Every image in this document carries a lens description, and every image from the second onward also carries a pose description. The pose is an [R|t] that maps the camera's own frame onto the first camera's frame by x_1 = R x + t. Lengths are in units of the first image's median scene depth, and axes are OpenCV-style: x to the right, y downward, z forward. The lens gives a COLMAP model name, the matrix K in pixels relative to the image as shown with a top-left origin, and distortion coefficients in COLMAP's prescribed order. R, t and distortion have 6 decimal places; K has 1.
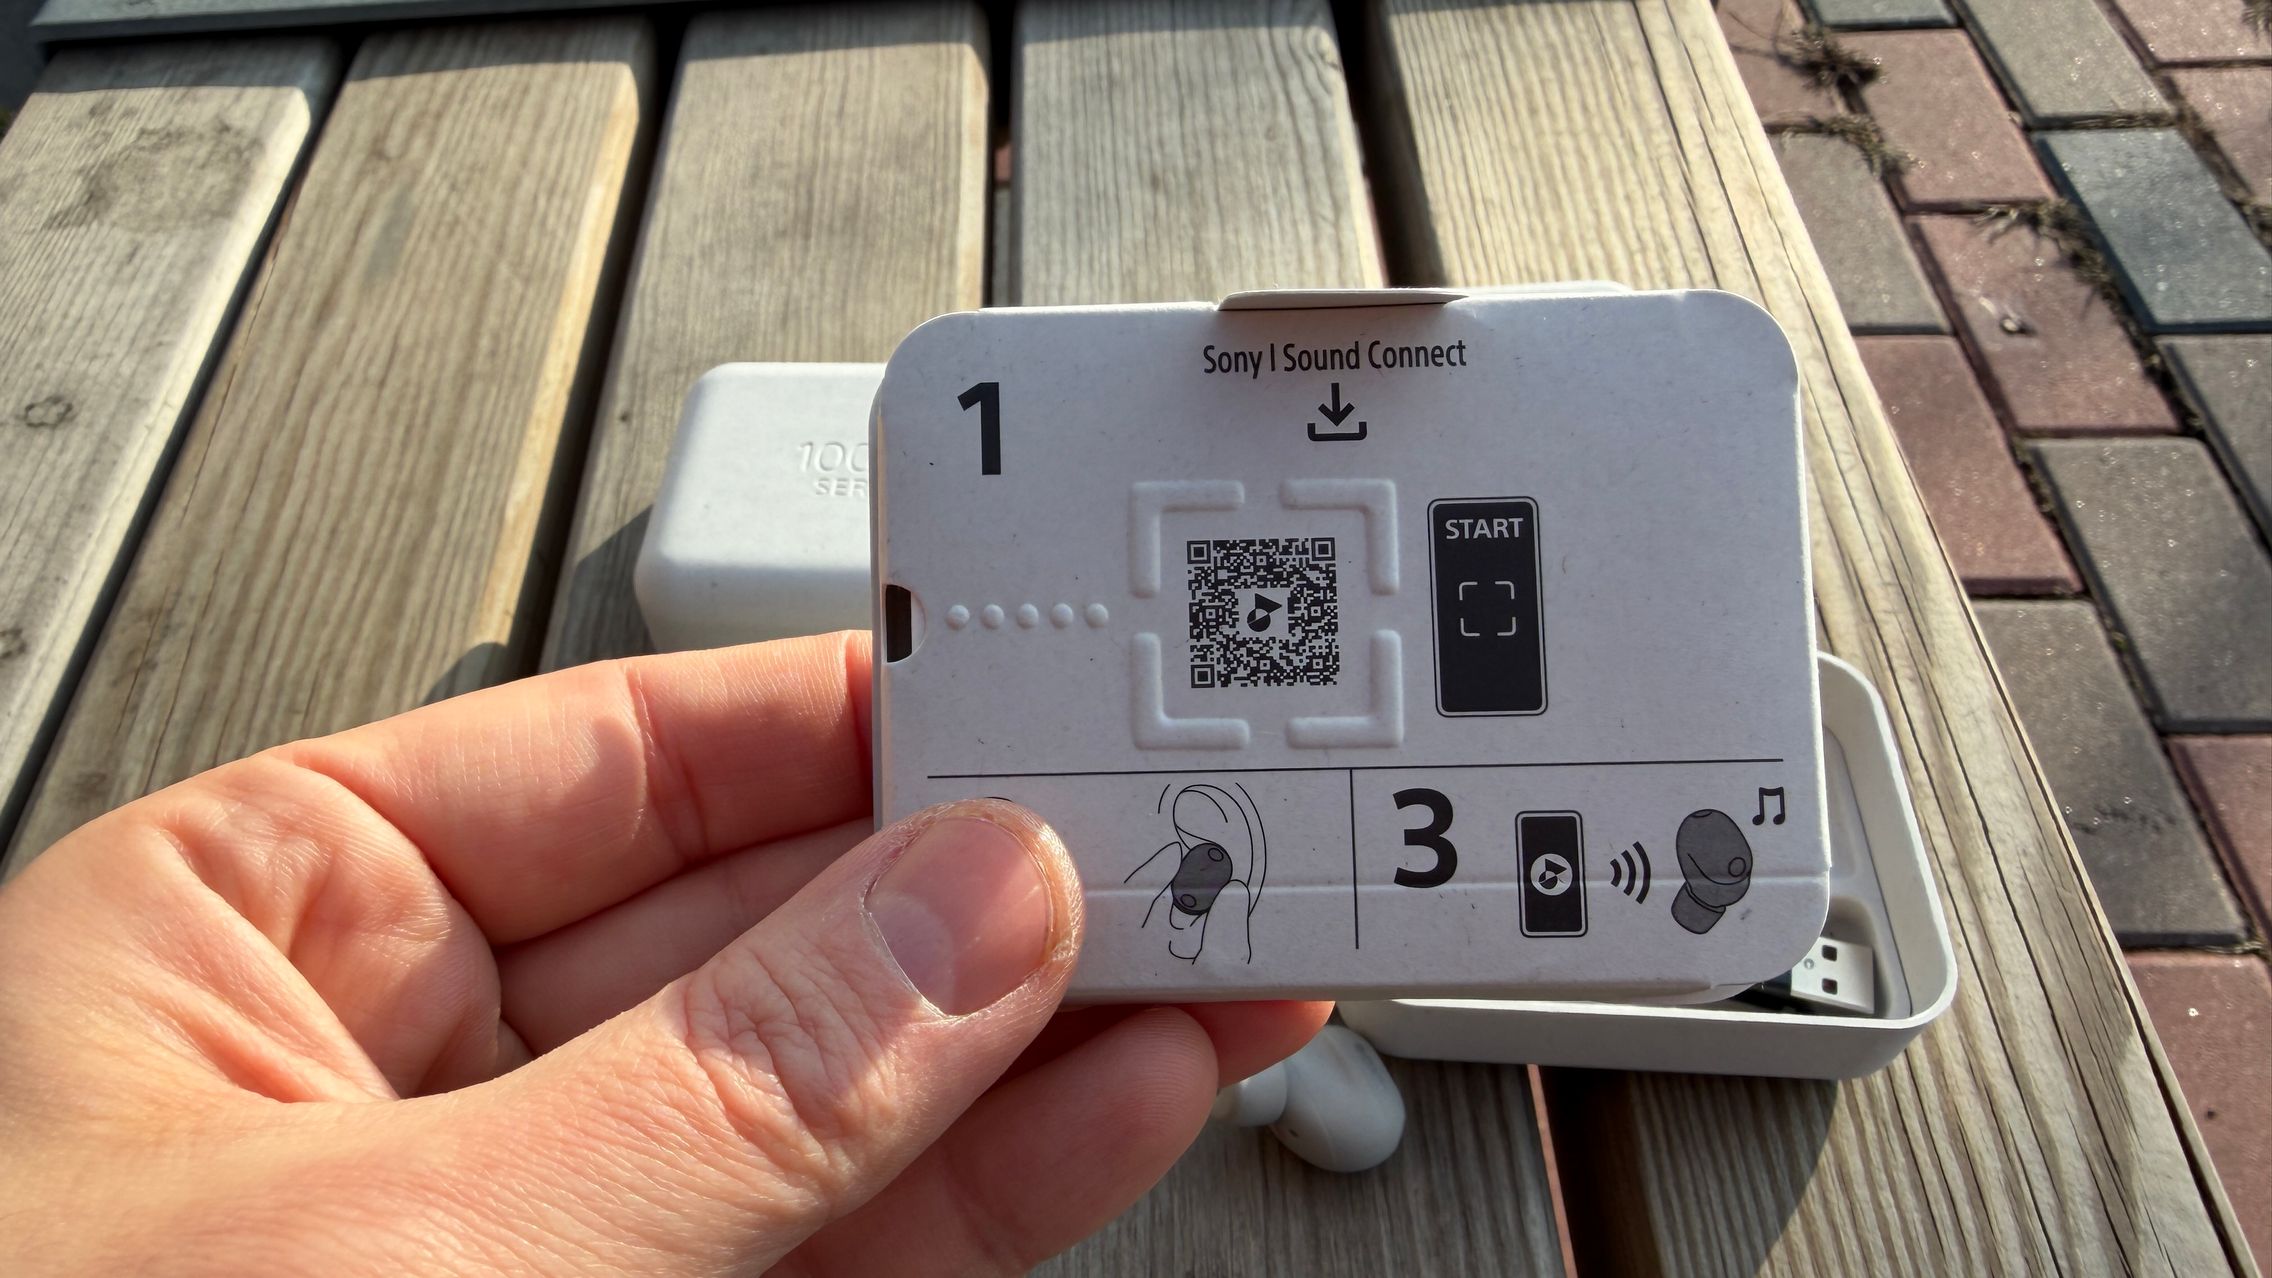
lens RADIAL K [[1638.8, 0, 987.8], [0, 1638.8, 628.4], [0, 0, 1]] dist [-0.009257, 0.026719]
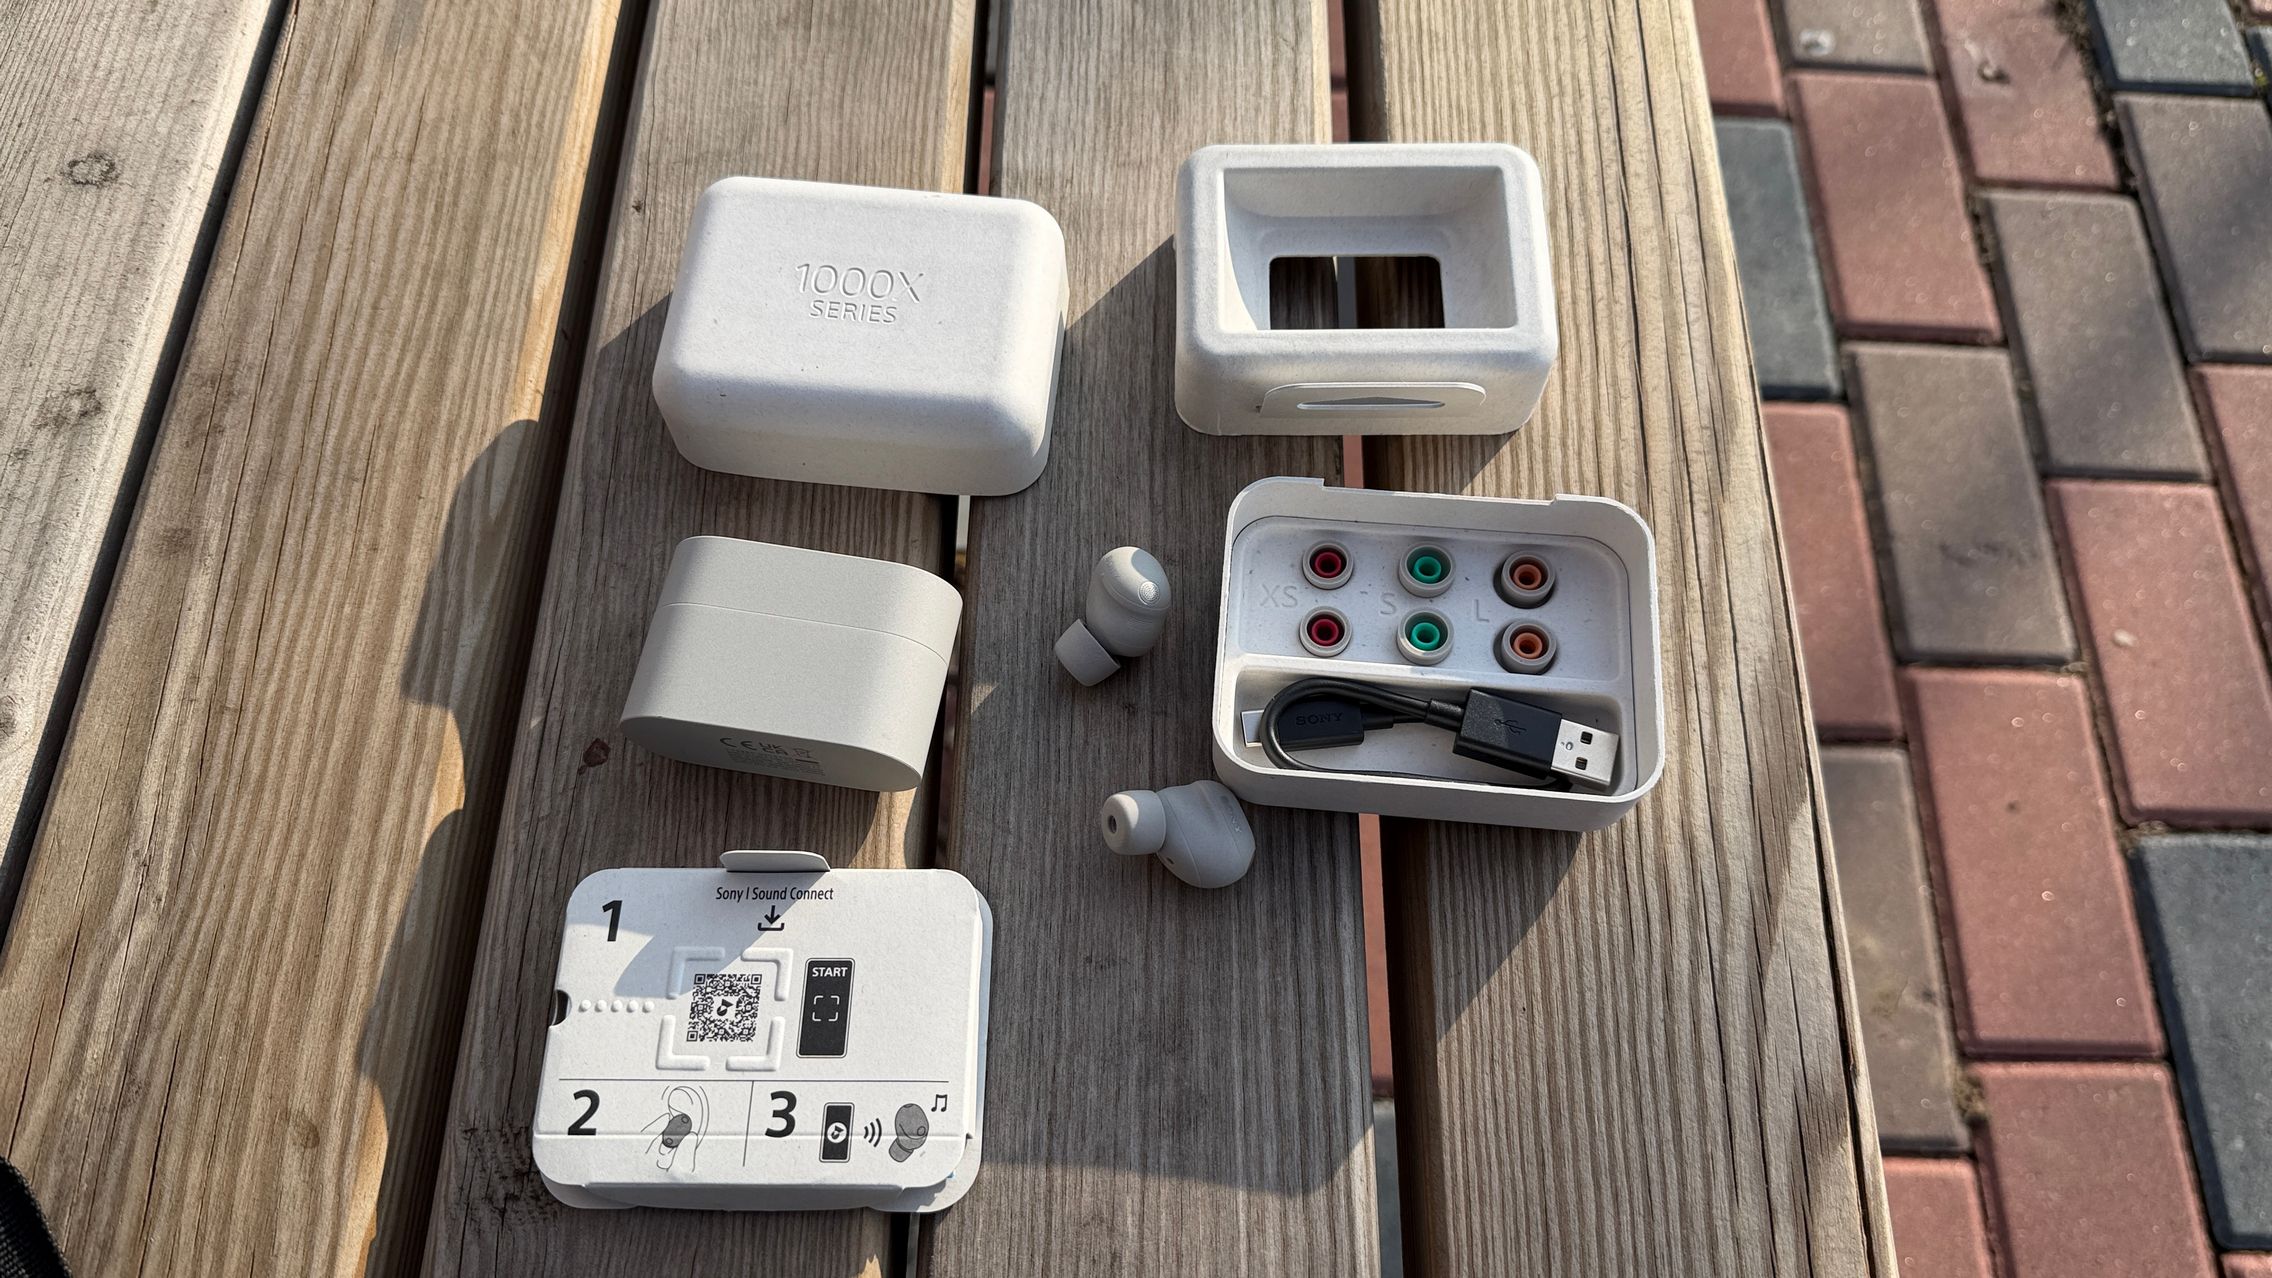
lens RADIAL K [[1669.9, 0, 1127.2], [0, 1669.9, 626.2], [0, 0, 1]] dist [0.064012, -0.172494]
pose [[0.996973, 0.030866, 0.071353, 0.034928], [-0.045719, 0.975101, 0.216996, -0.117480], [-0.062879, -0.219602, 0.973561, -0.188484]]
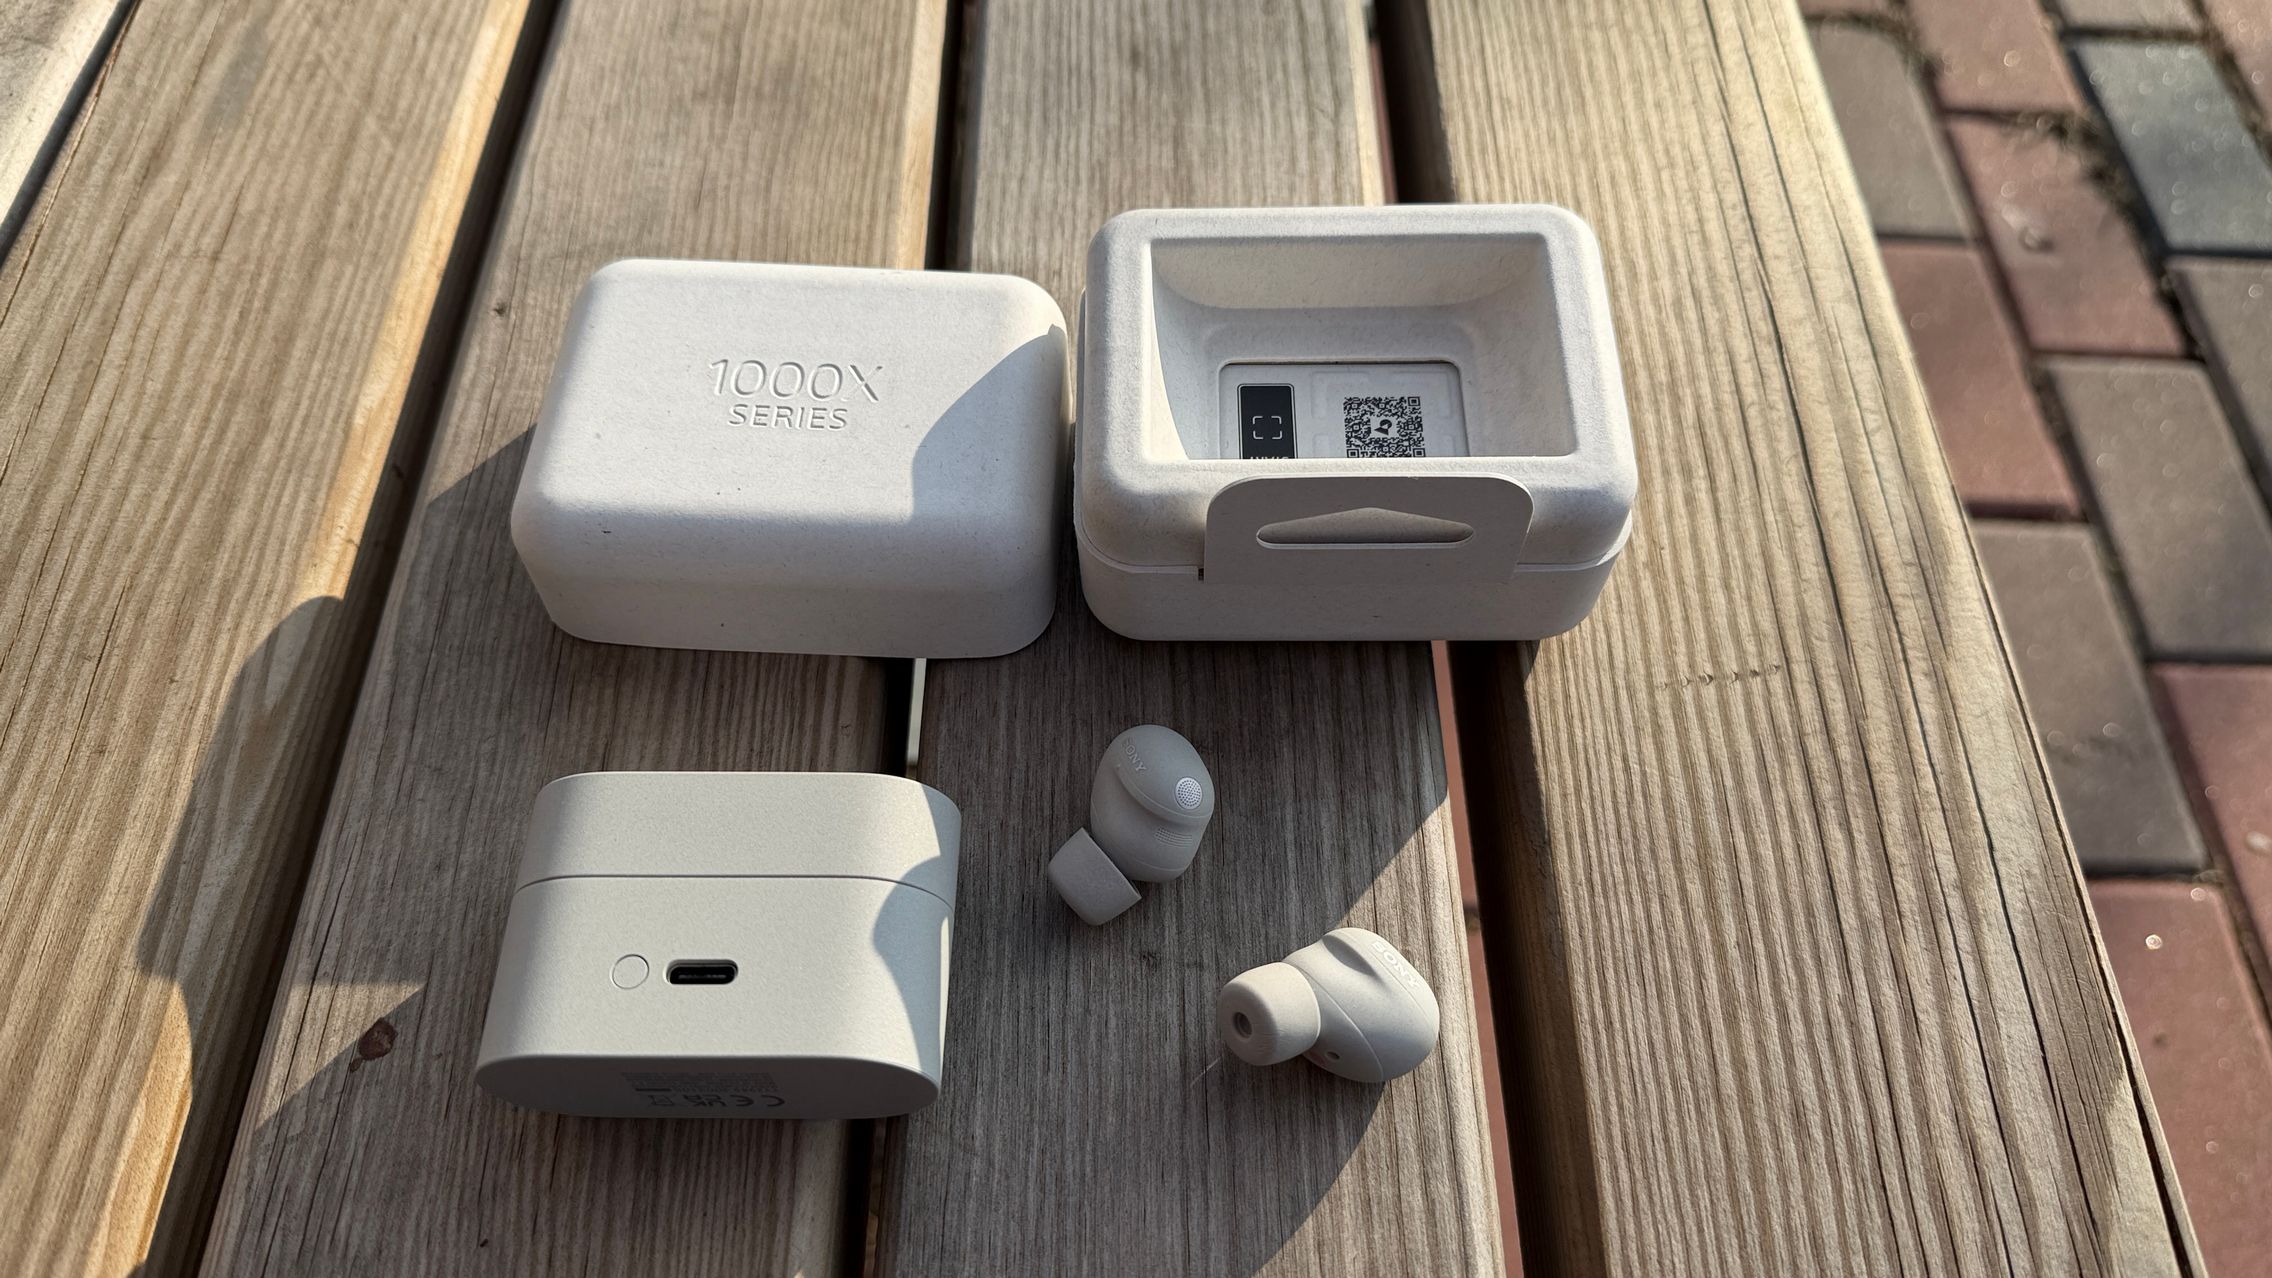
lens RADIAL K [[1664.0, 0, 1137.8], [0, 1664.0, 634.2], [0, 0, 1]] dist [-0.027074, 0.002843]
pose [[0.996477, 0.025412, 0.079929, 0.045485], [-0.032332, 0.995727, 0.086502, -0.047201], [-0.077389, -0.088782, 0.993040, 0.104411]]
